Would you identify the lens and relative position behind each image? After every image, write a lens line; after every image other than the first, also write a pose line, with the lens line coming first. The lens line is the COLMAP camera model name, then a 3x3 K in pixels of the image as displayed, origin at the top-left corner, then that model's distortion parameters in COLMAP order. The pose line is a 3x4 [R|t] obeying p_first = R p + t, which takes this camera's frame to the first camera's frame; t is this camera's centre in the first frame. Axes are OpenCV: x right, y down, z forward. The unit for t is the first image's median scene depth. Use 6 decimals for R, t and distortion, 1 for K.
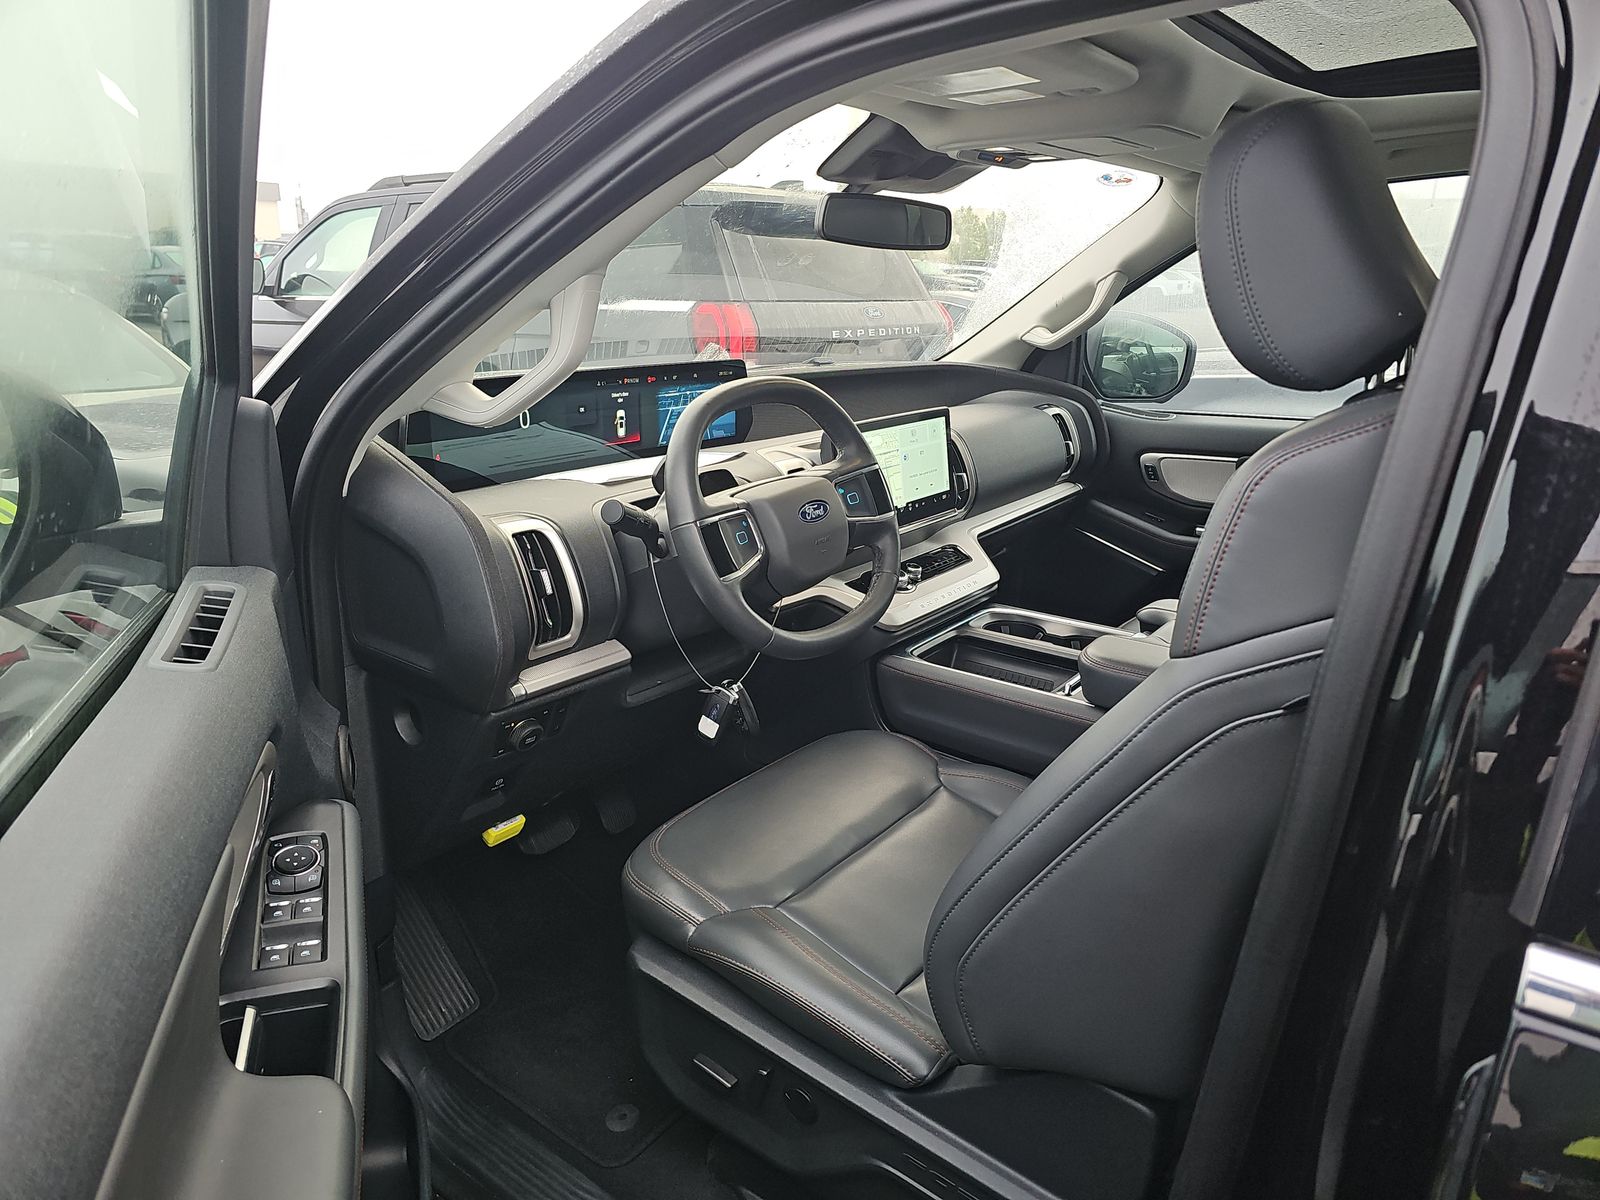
lens RADIAL K [[1091.0, 0, 798.0], [0, 1091.0, 598.5], [0, 0, 1]] dist [0.046221, -0.019906]
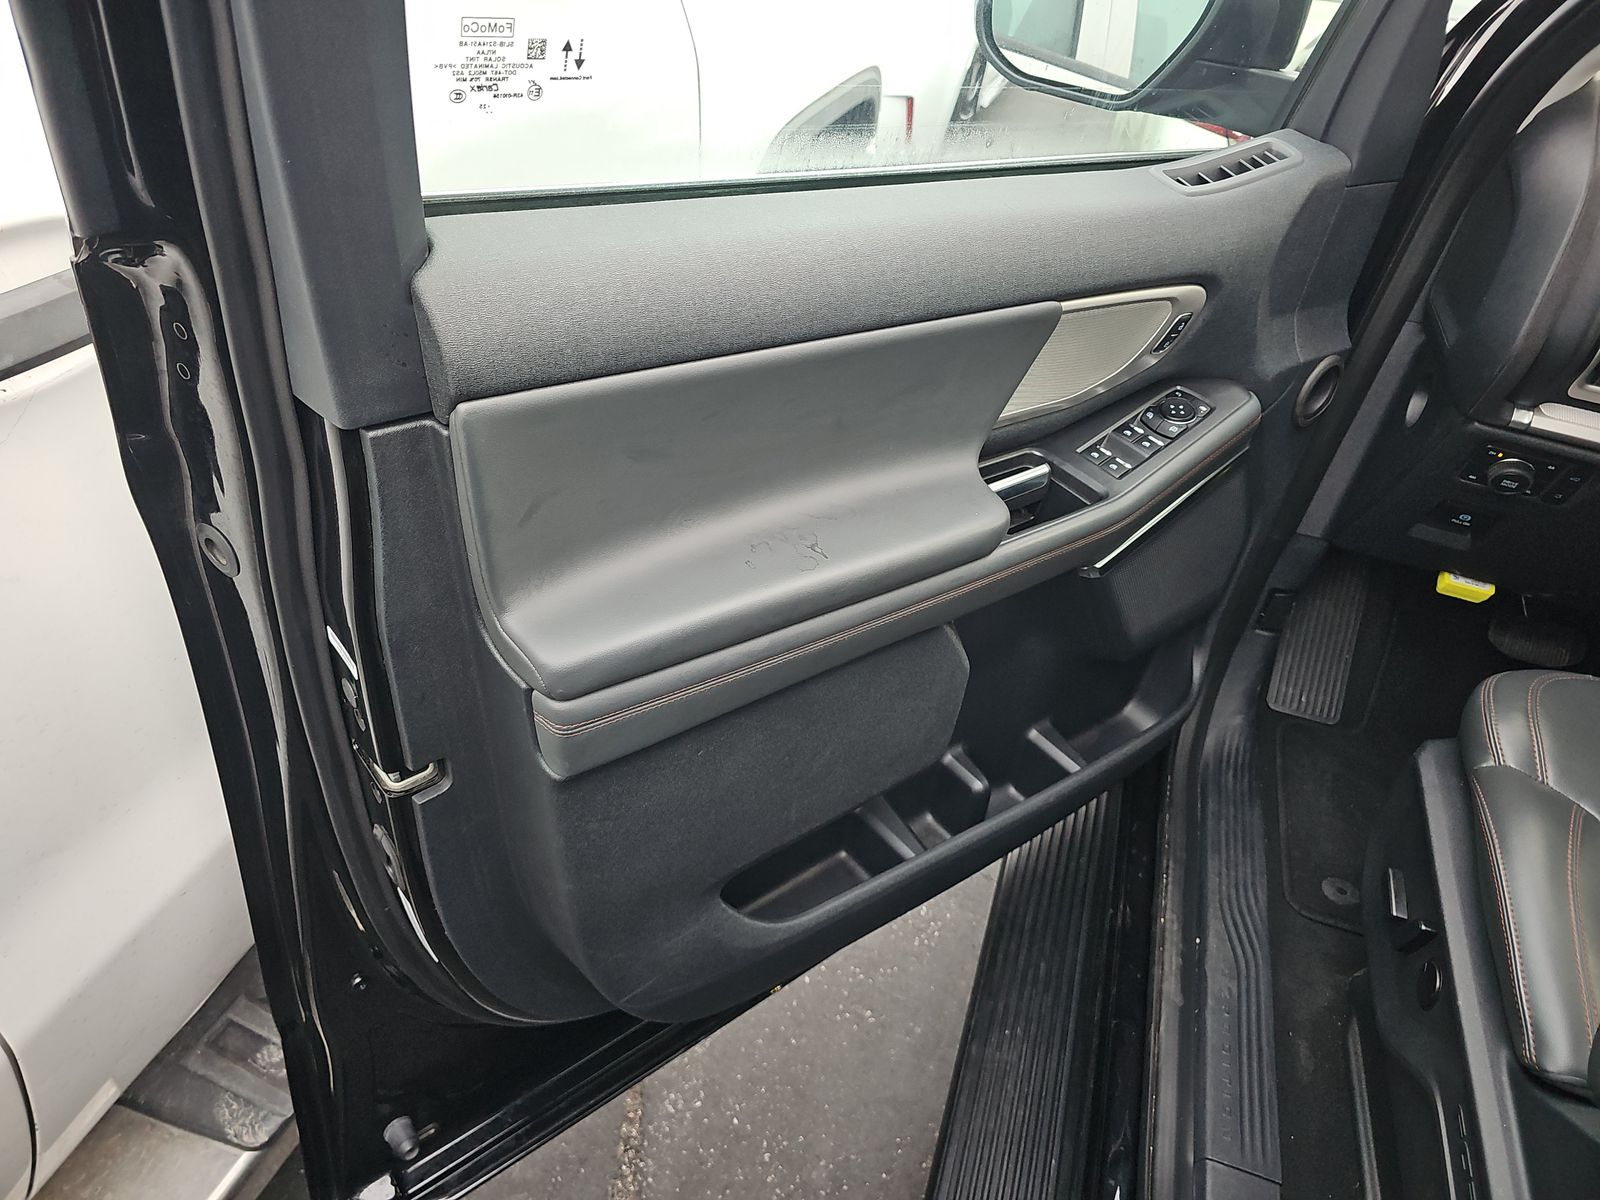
lens RADIAL K [[1091.0, 0, 795.9], [0, 1091.0, 604.0], [0, 0, 1]] dist [0.046221, -0.019906]
pose [[0.329446, 0.594589, -0.733437, 0.262471], [-0.392568, 0.792735, 0.466327, 0.018618], [0.858694, 0.134295, 0.494580, 0.106741]]
